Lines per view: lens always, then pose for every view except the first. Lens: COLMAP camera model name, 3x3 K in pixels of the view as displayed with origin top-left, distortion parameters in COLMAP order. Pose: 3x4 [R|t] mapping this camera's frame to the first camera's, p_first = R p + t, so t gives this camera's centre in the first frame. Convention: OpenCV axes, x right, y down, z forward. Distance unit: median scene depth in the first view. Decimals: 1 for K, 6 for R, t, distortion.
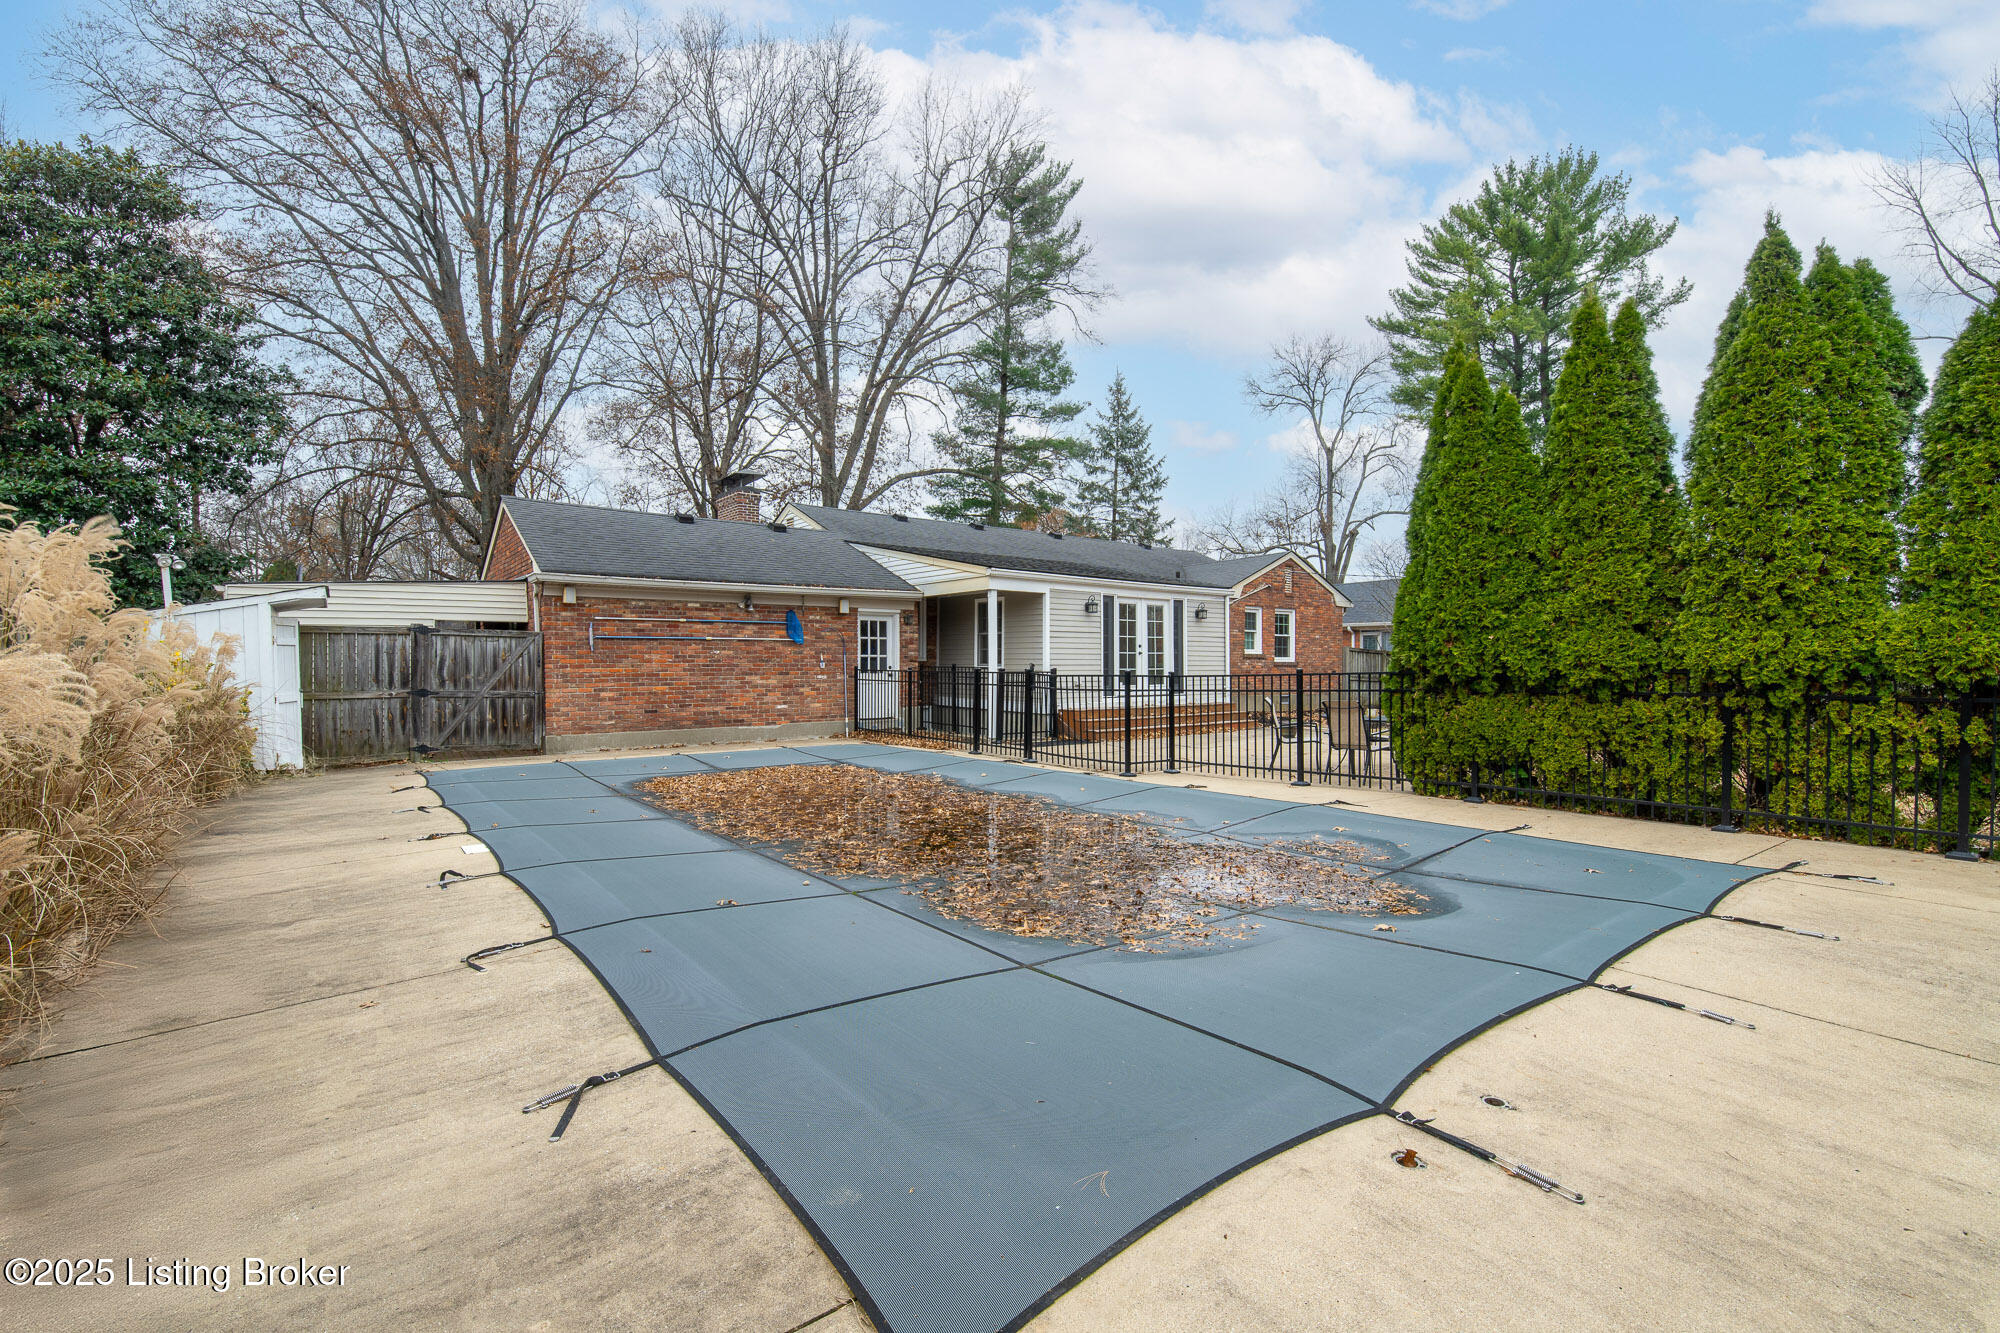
lens RADIAL K [[877.3, 0, 1000.0], [0, 877.3, 666.5], [0, 0, 1]] dist [0.000094, -0.000019]
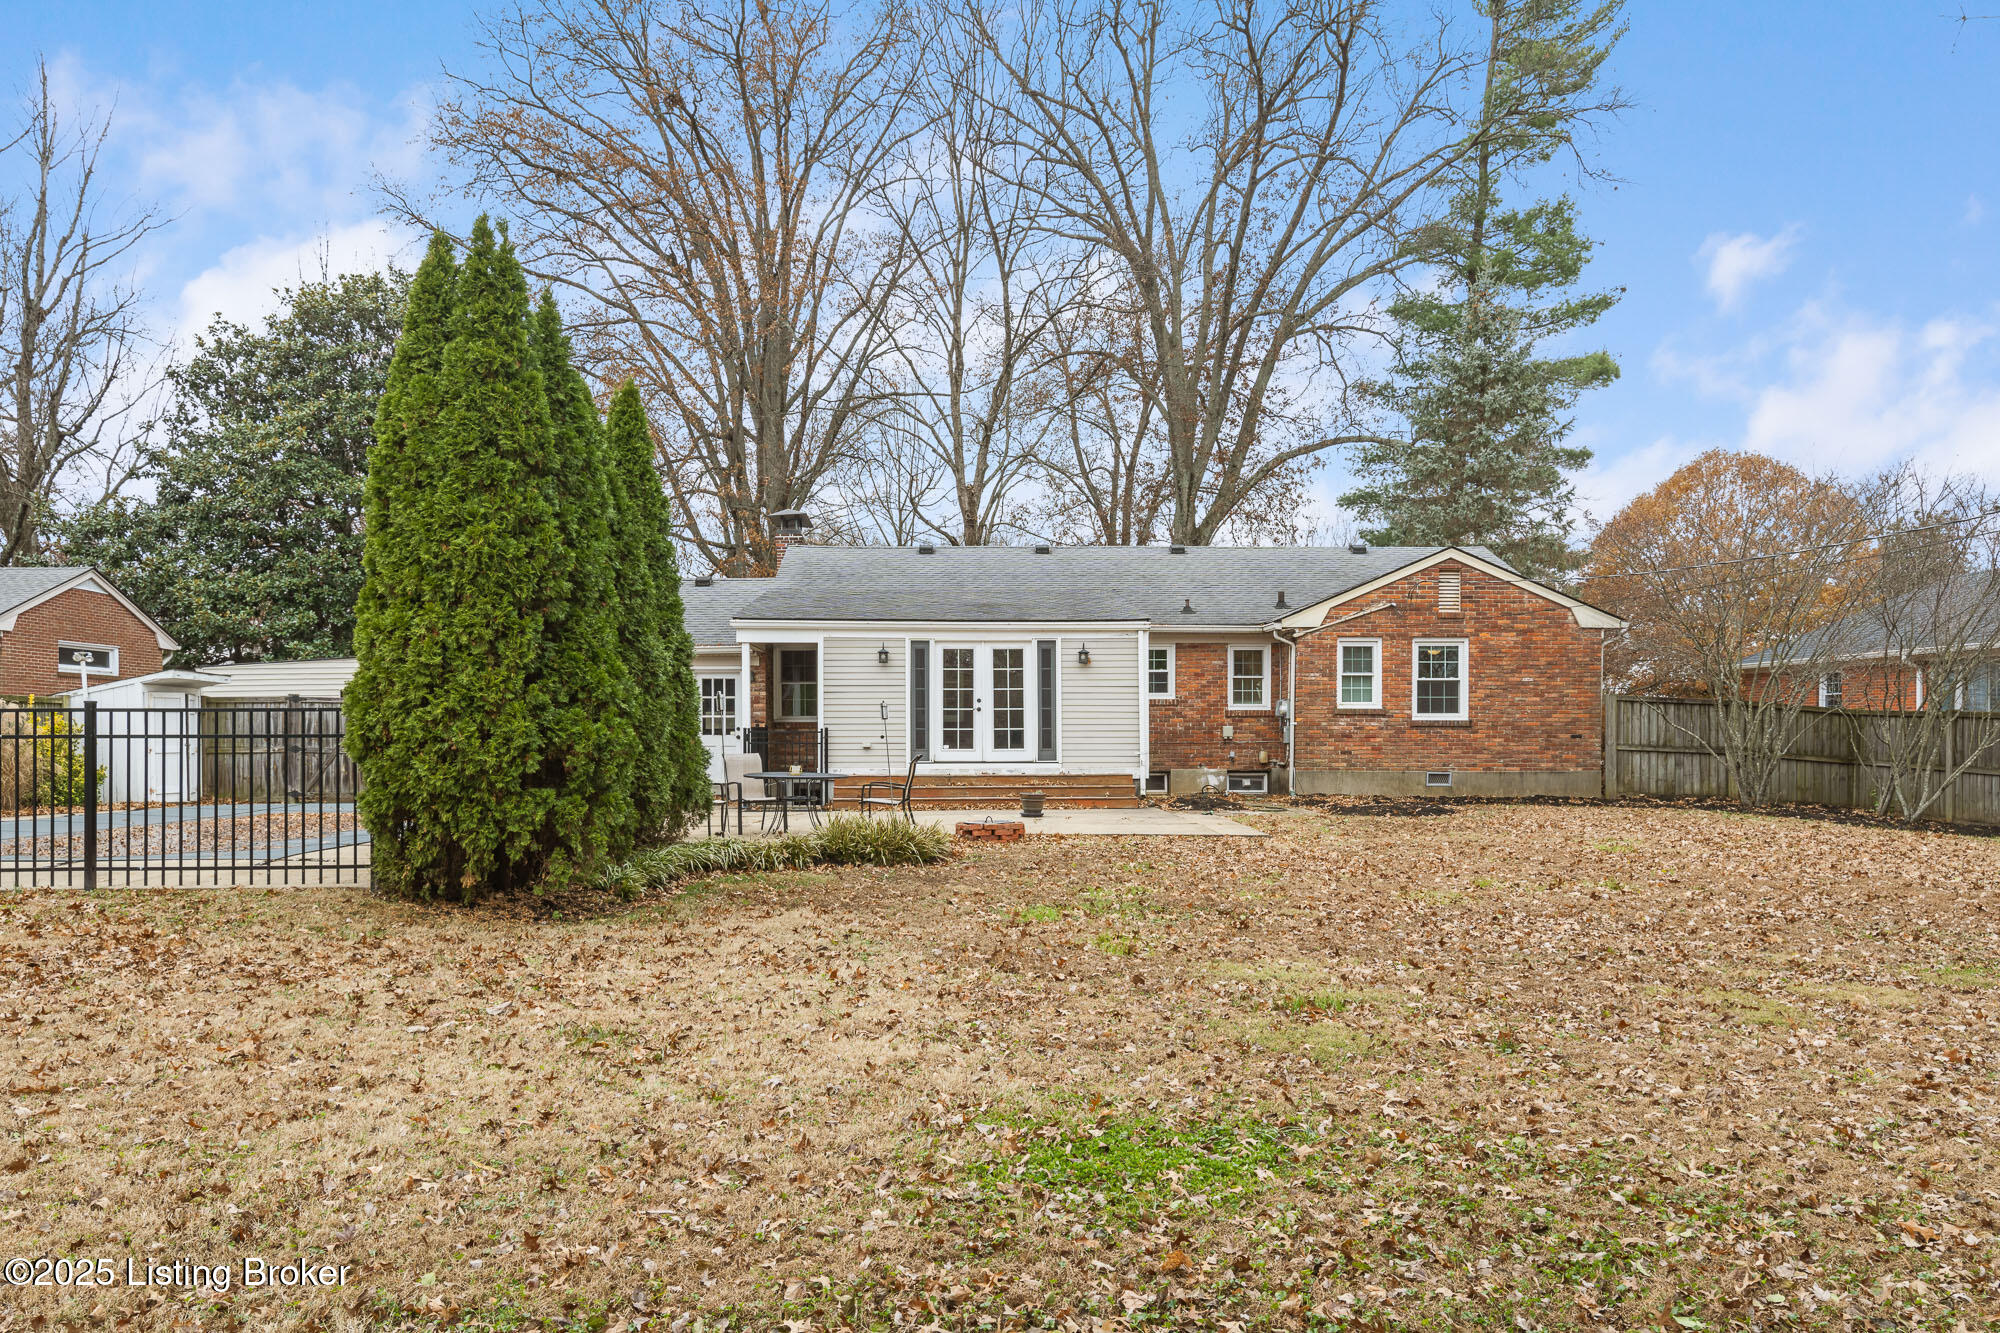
lens RADIAL K [[1430.5, 0, 1000.0], [0, 1430.5, 666.5], [0, 0, 1]] dist [0.043387, -0.000211]
pose [[0.809909, -0.031914, -0.585686, 0.951755], [0.000219, 0.998535, -0.054108, 0.016898], [0.586555, 0.043694, 0.808730, -0.056904]]
